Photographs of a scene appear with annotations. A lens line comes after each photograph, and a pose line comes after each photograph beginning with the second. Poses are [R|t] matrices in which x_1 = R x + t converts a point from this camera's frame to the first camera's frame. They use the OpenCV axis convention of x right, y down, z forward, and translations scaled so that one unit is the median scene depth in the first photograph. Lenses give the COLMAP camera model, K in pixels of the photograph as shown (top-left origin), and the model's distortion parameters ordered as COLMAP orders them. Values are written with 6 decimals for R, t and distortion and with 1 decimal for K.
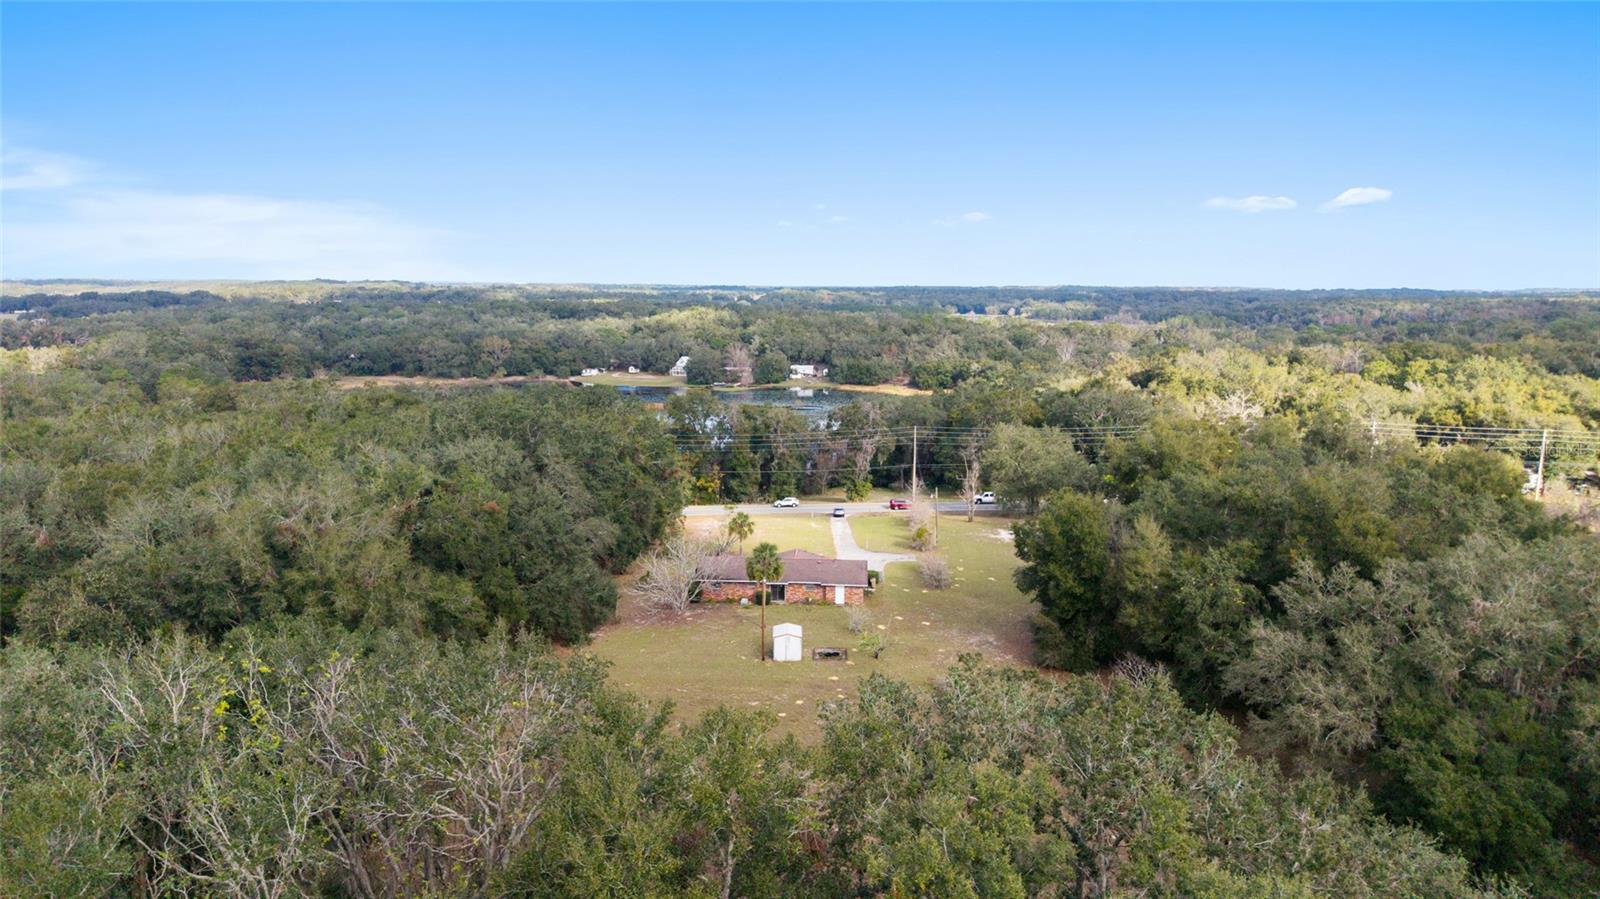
lens RADIAL K [[1068.3, 0, 800.3], [0, 1068.3, 454.2], [0, 0, 1]] dist [0.040923, -0.048242]
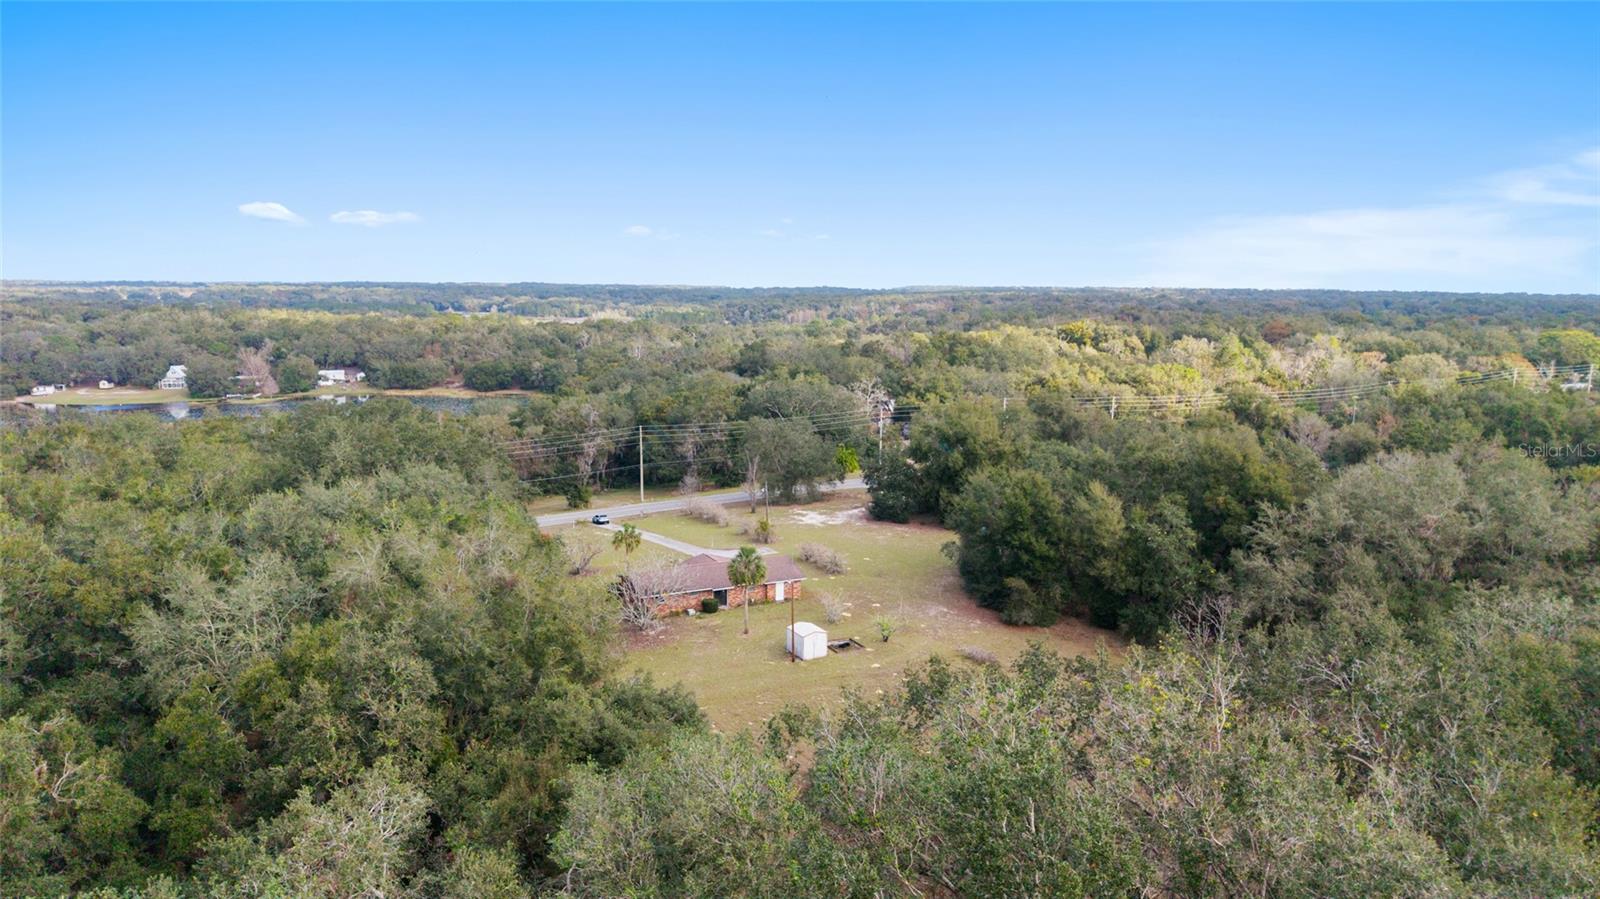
lens RADIAL K [[1068.3, 0, 802.8], [0, 1068.3, 463.0], [0, 0, 1]] dist [0.040923, -0.048242]
pose [[0.878433, -0.082201, 0.470742, -0.220863], [0.076489, 0.996579, 0.031289, -0.010652], [-0.471704, 0.008521, 0.881716, 0.051500]]
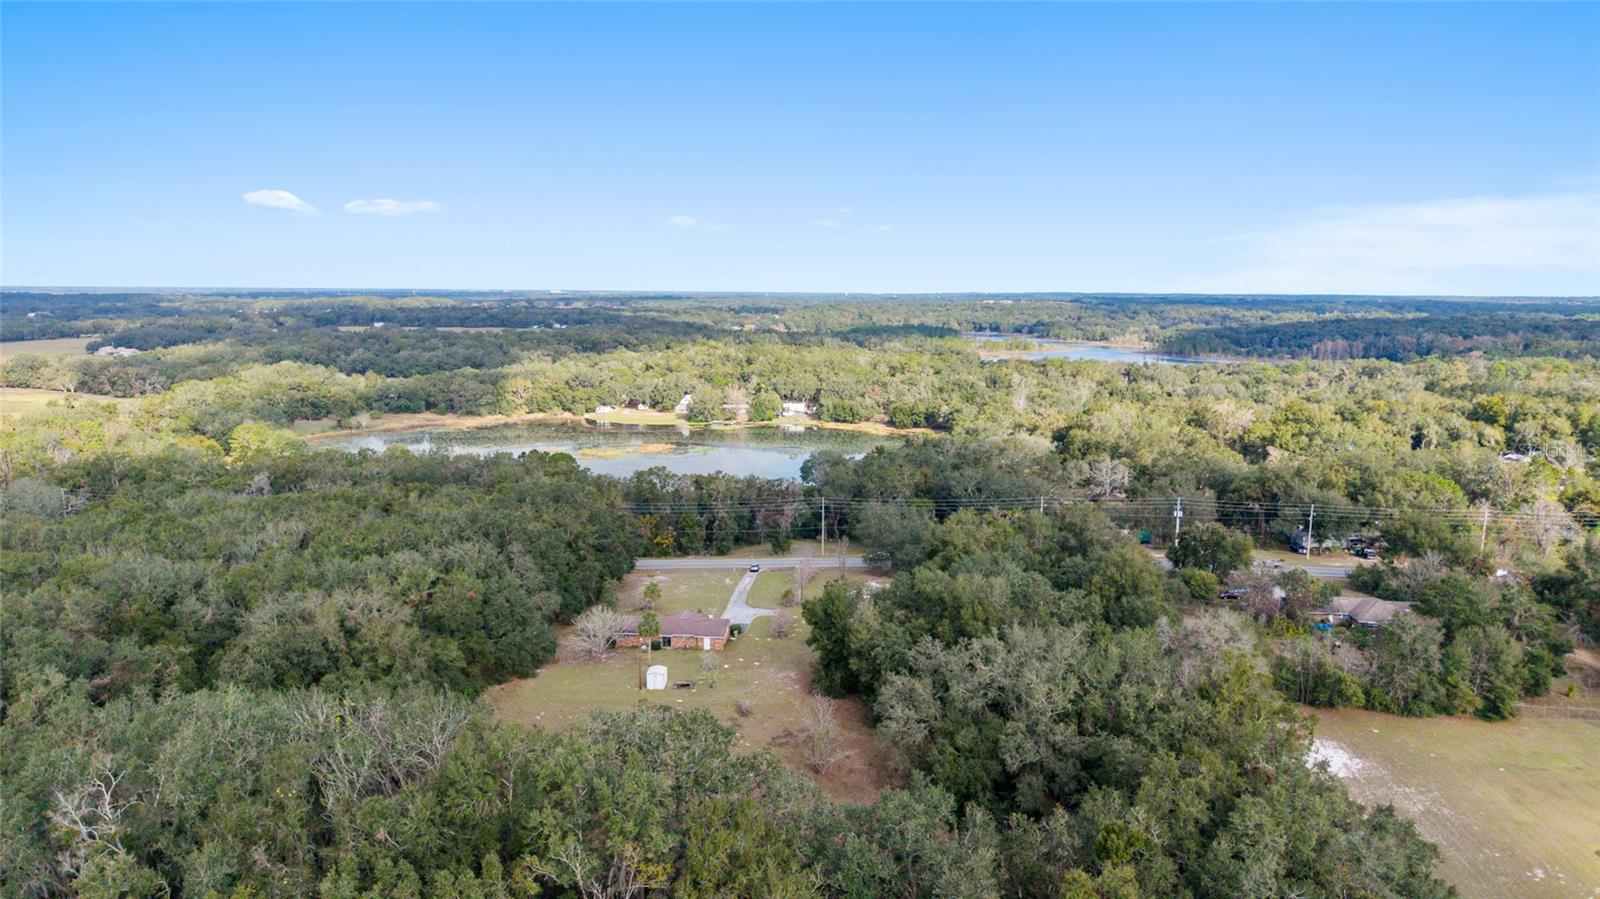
lens RADIAL K [[1068.3, 0, 799.5], [0, 1068.3, 451.5], [0, 0, 1]] dist [0.040923, -0.048242]
pose [[0.999477, 0.002384, -0.032241, 0.116313], [-0.002624, 0.999969, -0.007401, -0.069340], [0.032222, 0.007481, 0.999453, -0.274416]]
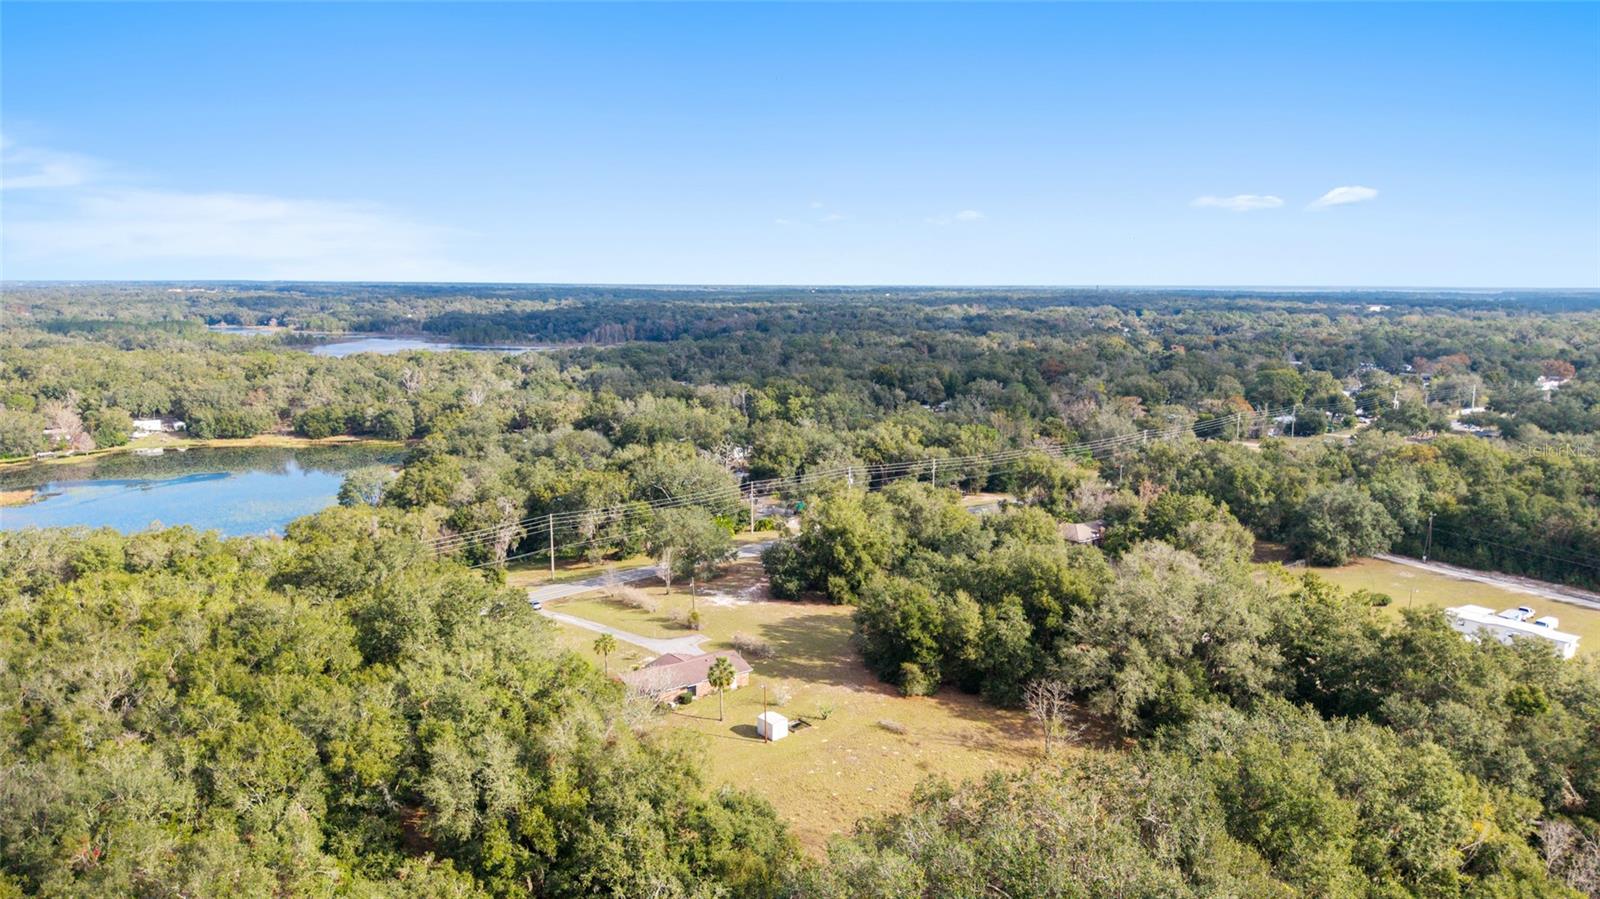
lens RADIAL K [[1068.3, 0, 798.0], [0, 1068.3, 458.8], [0, 0, 1]] dist [0.040923, -0.048242]
pose [[0.772731, -0.109490, 0.625219, -0.382021], [0.102362, 0.993613, 0.047491, -0.107779], [-0.626425, 0.027301, 0.779003, -0.057620]]
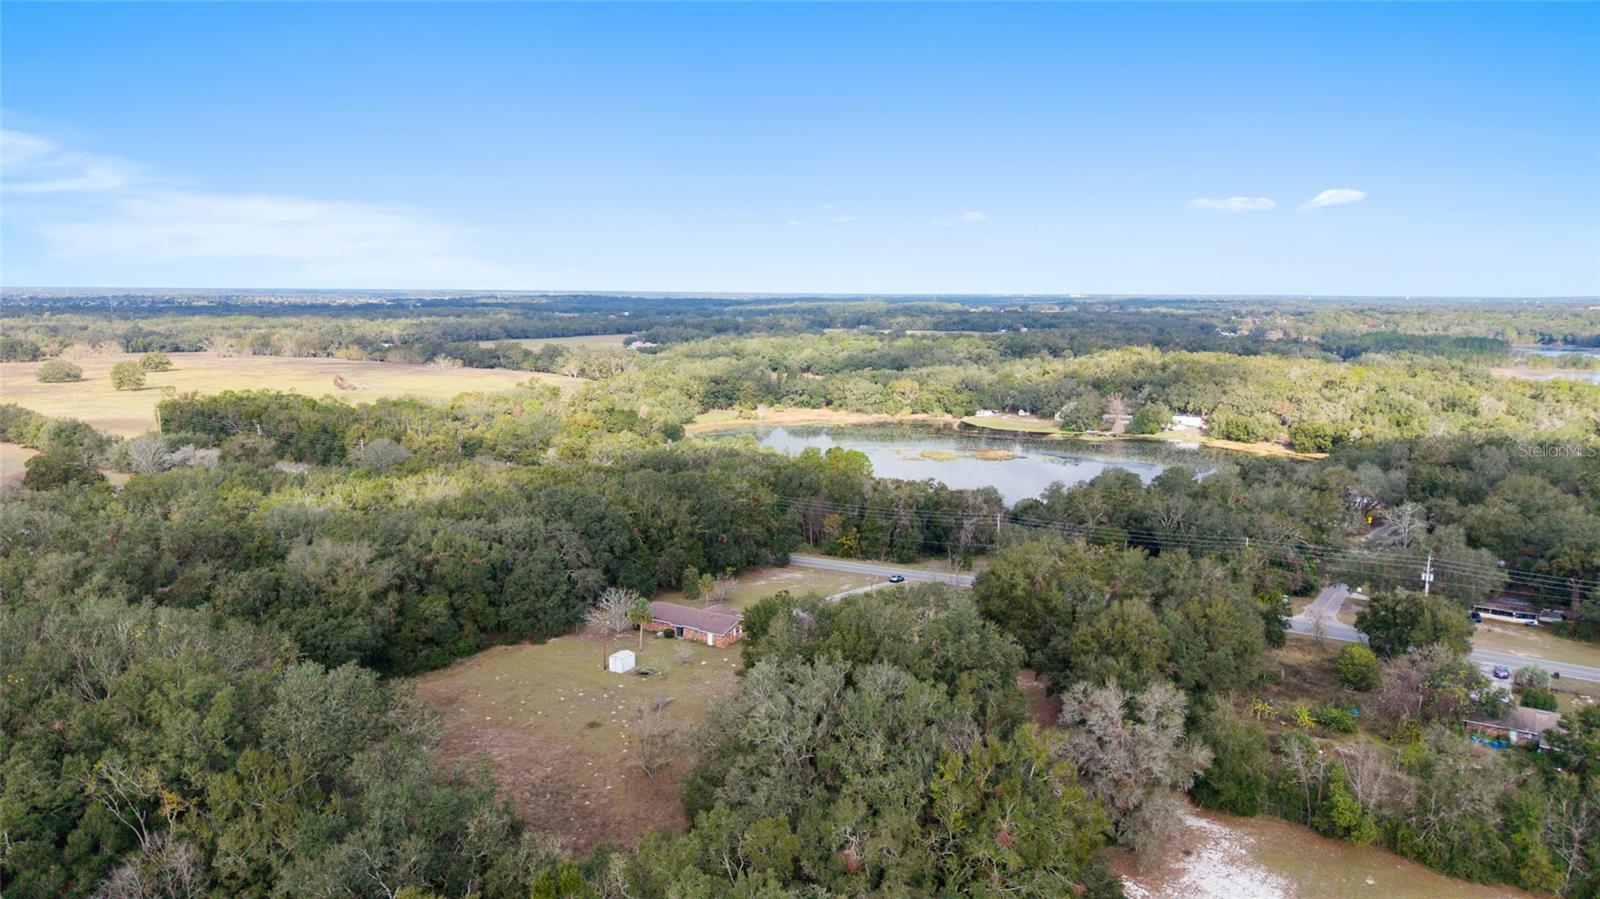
lens RADIAL K [[1068.3, 0, 795.1], [0, 1068.3, 447.3], [0, 0, 1]] dist [0.040923, -0.048242]
pose [[0.871904, 0.066929, -0.485081, 0.466629], [-0.074887, 0.997188, 0.002983, -0.083620], [0.483916, 0.033726, 0.874464, -0.155352]]
